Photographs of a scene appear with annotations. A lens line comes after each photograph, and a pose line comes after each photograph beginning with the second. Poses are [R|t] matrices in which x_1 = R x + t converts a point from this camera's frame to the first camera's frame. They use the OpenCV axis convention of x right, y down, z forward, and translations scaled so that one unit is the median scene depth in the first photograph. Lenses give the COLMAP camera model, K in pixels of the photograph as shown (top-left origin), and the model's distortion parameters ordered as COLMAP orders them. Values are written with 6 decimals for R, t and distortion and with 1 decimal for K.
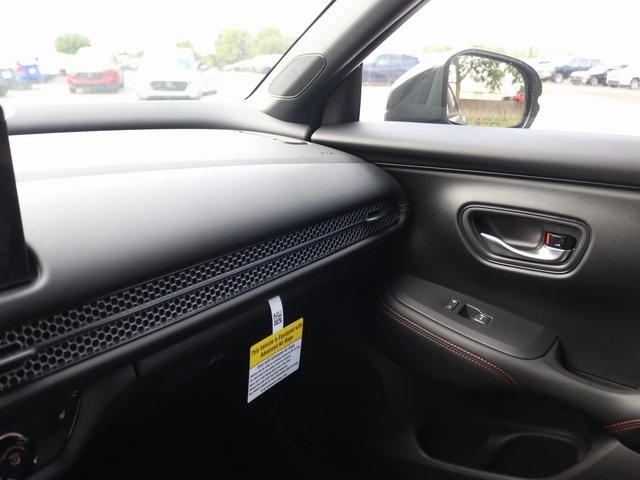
lens RADIAL K [[655.7, 0, 318.9], [0, 655.7, 238.7], [0, 0, 1]] dist [0.016266, 0.000000]
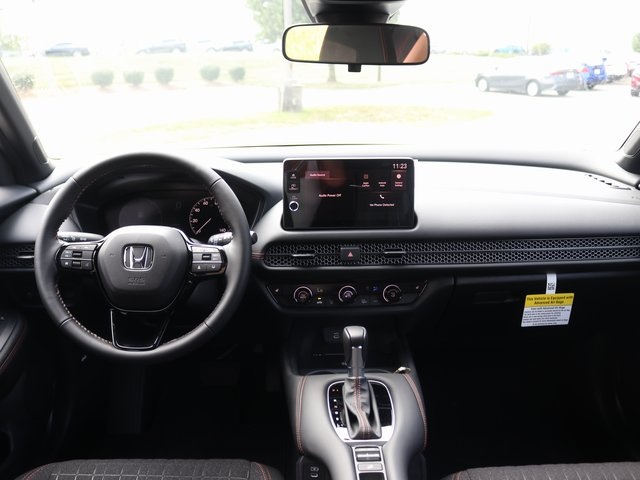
lens RADIAL K [[655.7, 0, 319.2], [0, 655.7, 241.5], [0, 0, 1]] dist [0.016266, 0.000000]
pose [[0.703806, 0.213355, -0.677597, 0.612866], [-0.210950, 0.973578, 0.087442, -0.014896], [0.678349, 0.081397, 0.730217, -0.643123]]
